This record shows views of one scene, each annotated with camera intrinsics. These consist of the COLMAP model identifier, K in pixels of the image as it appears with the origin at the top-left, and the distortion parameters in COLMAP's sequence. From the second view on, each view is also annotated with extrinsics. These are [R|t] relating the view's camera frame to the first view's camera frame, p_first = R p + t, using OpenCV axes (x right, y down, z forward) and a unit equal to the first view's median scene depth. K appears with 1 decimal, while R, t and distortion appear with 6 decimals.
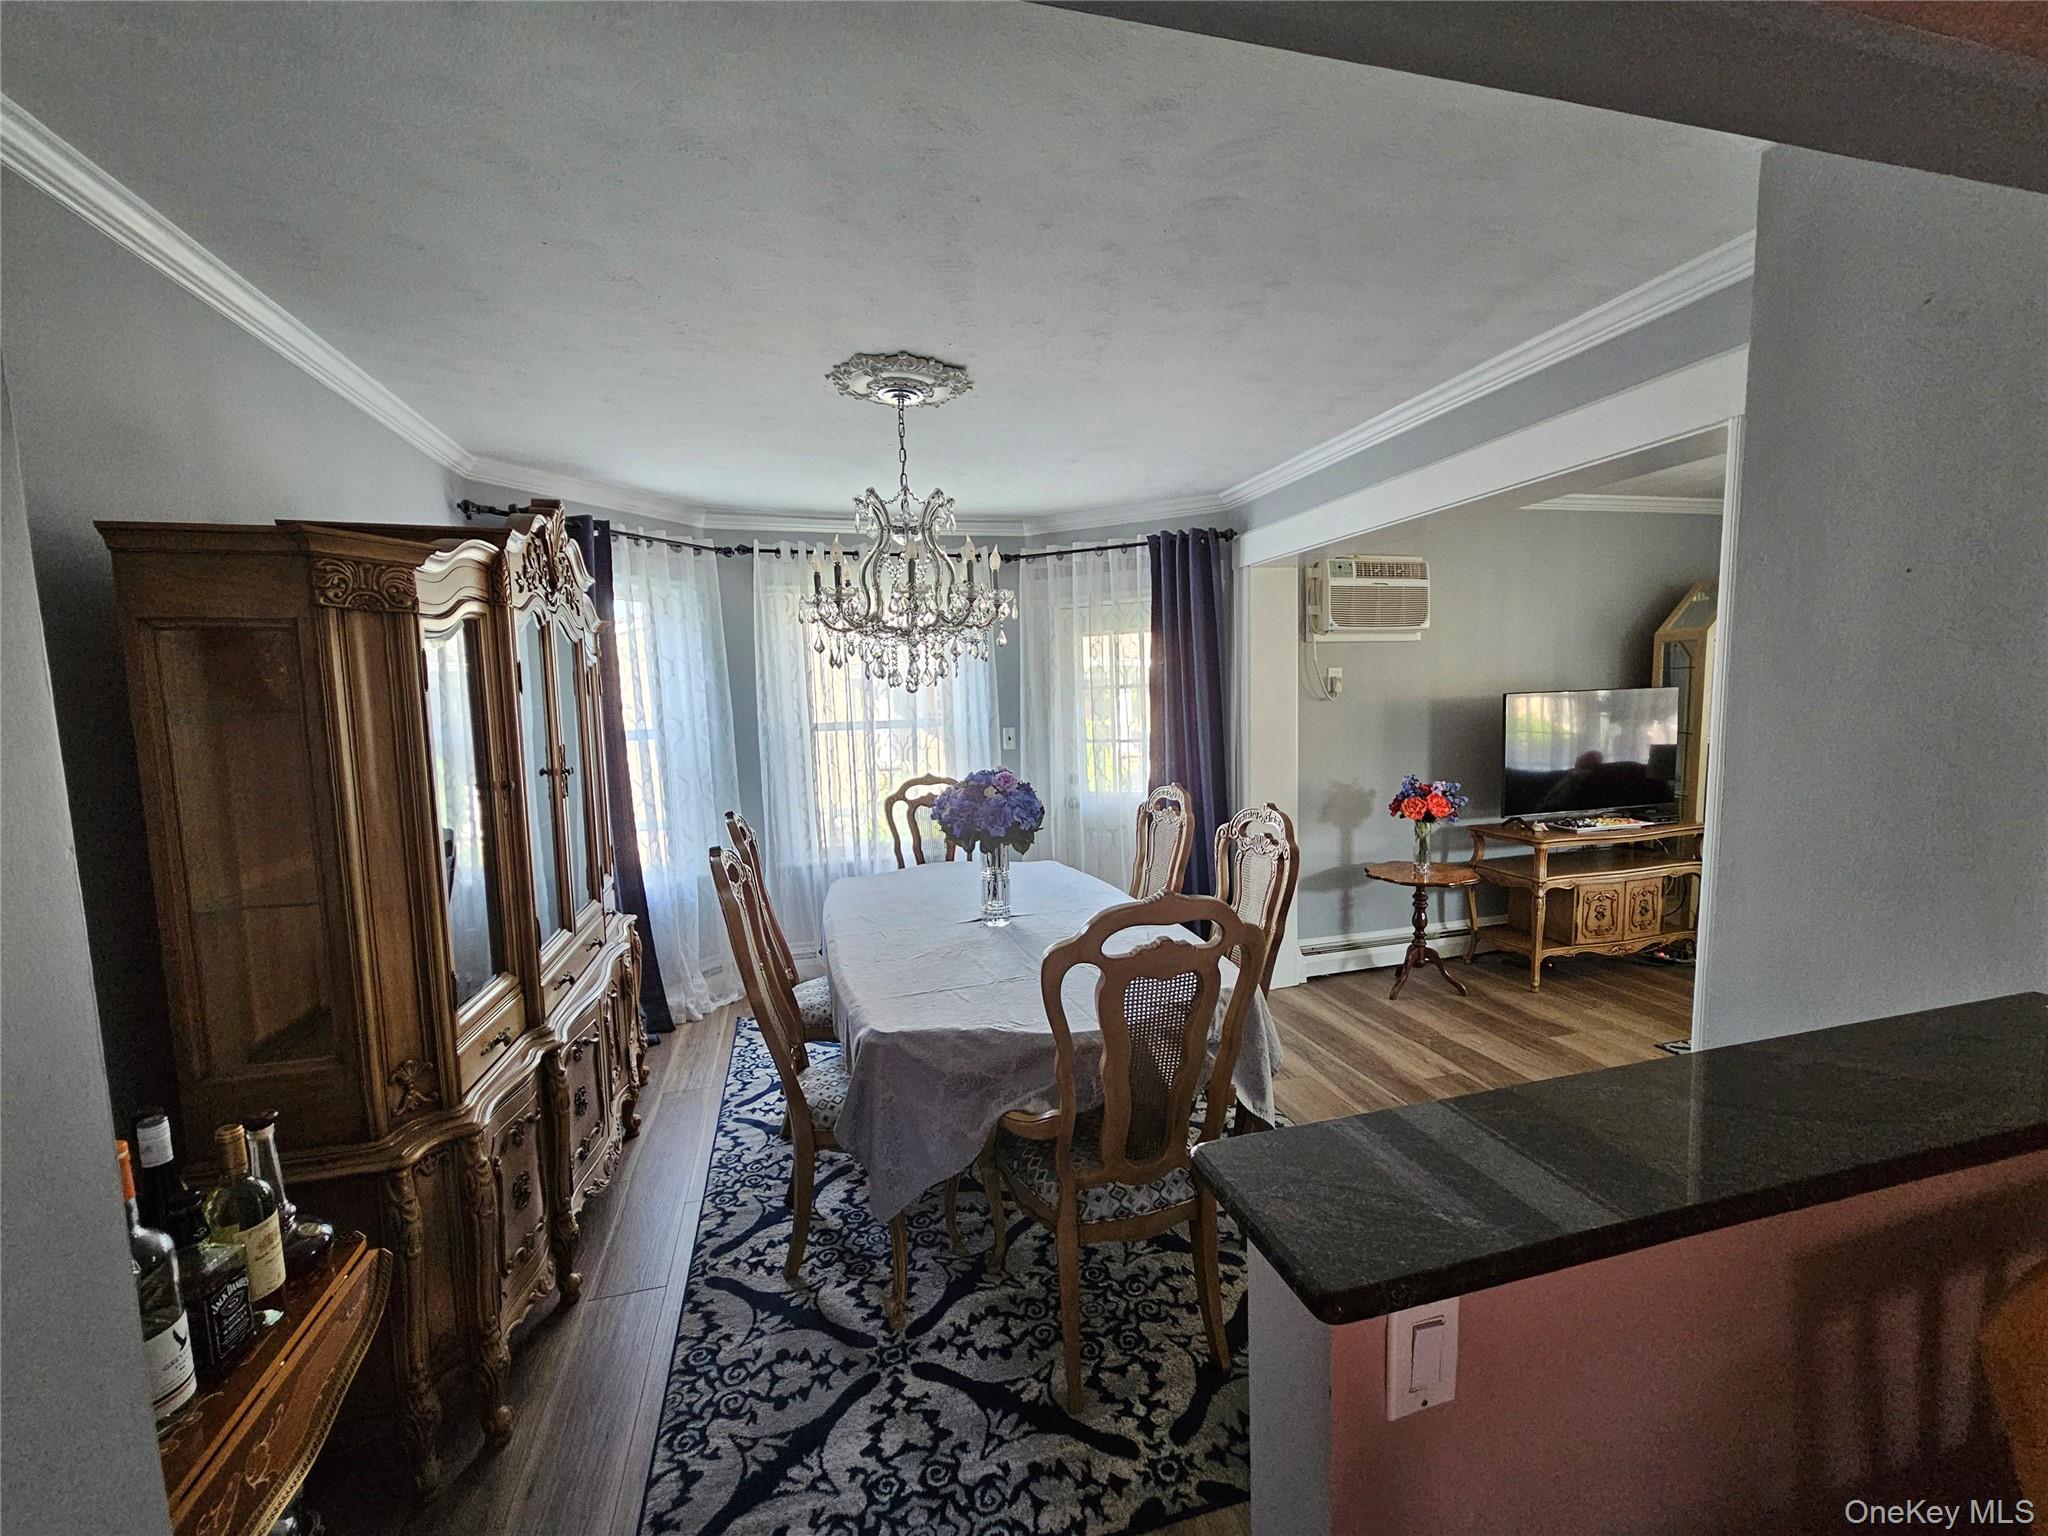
lens RADIAL K [[831.4, 0, 1024.0], [0, 831.4, 768.0], [0, 0, 1]] dist [0.001752, 0.000751]
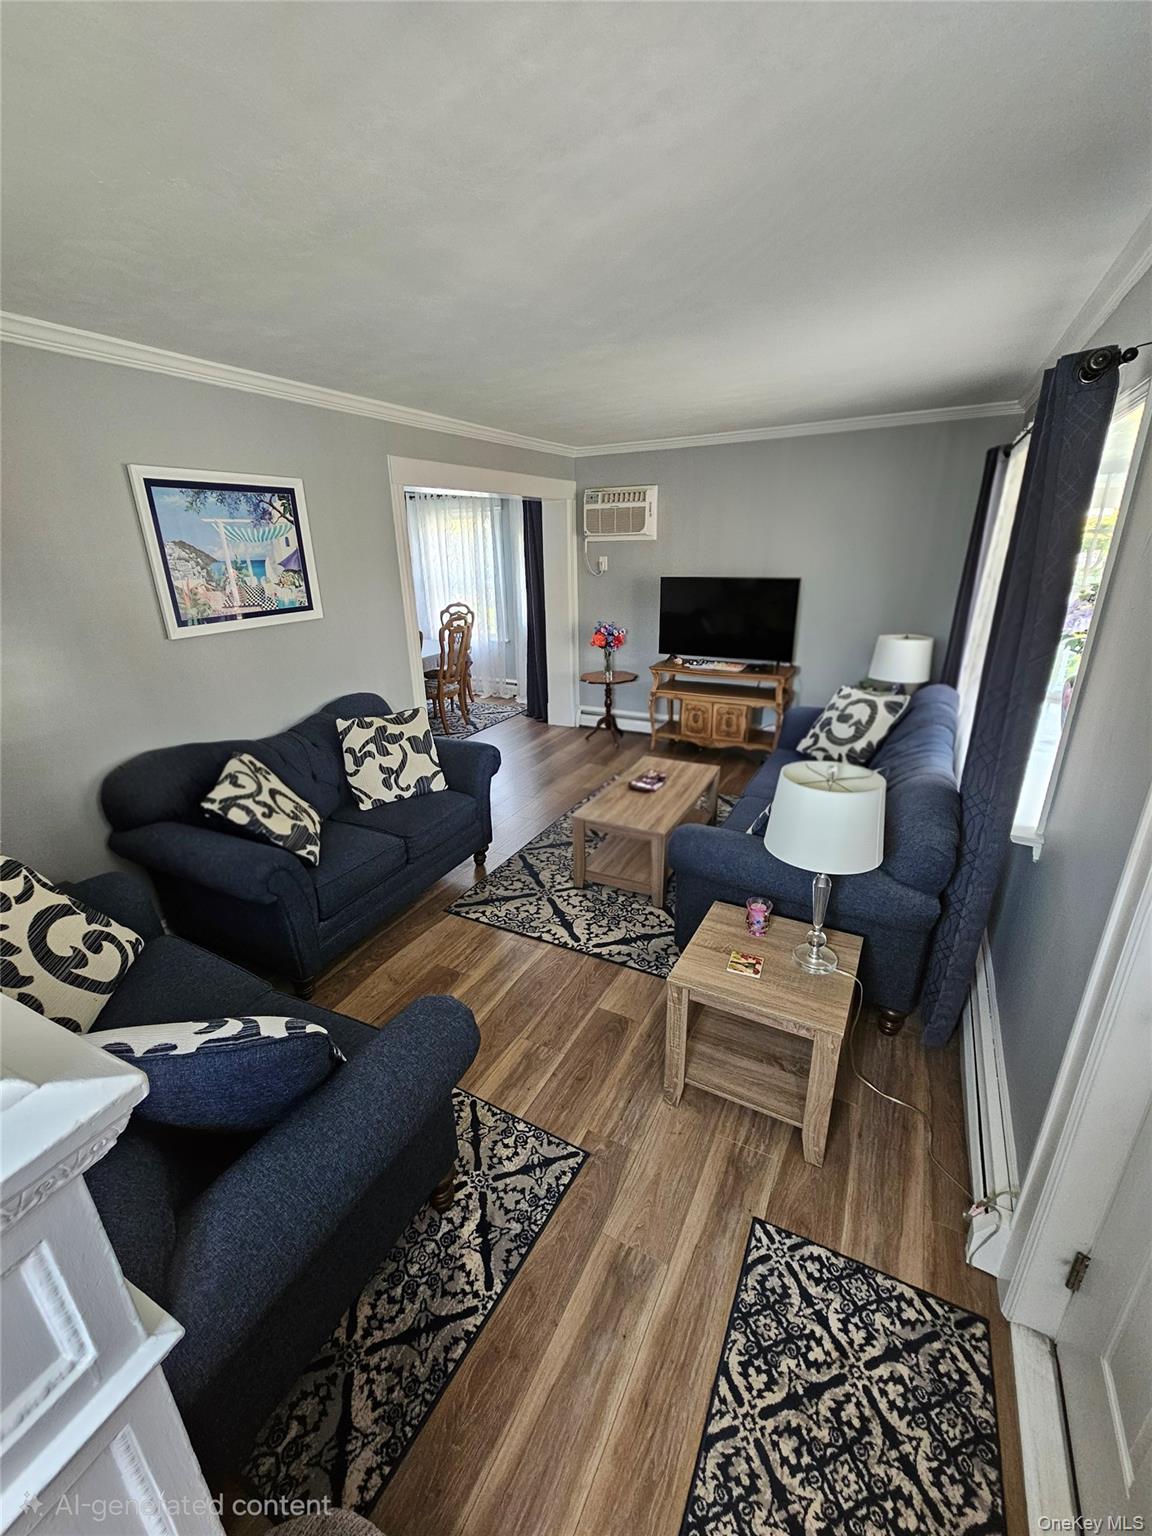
lens RADIAL K [[623.6, 0, 568.0], [0, 623.6, 771.0], [0, 0, 1]] dist [0.001752, 0.000751]
pose [[0.722184, 0.248199, -0.645637, 1.313121], [-0.083558, 0.957873, 0.274766, -0.043438], [0.686636, -0.144484, 0.712500, -0.066397]]
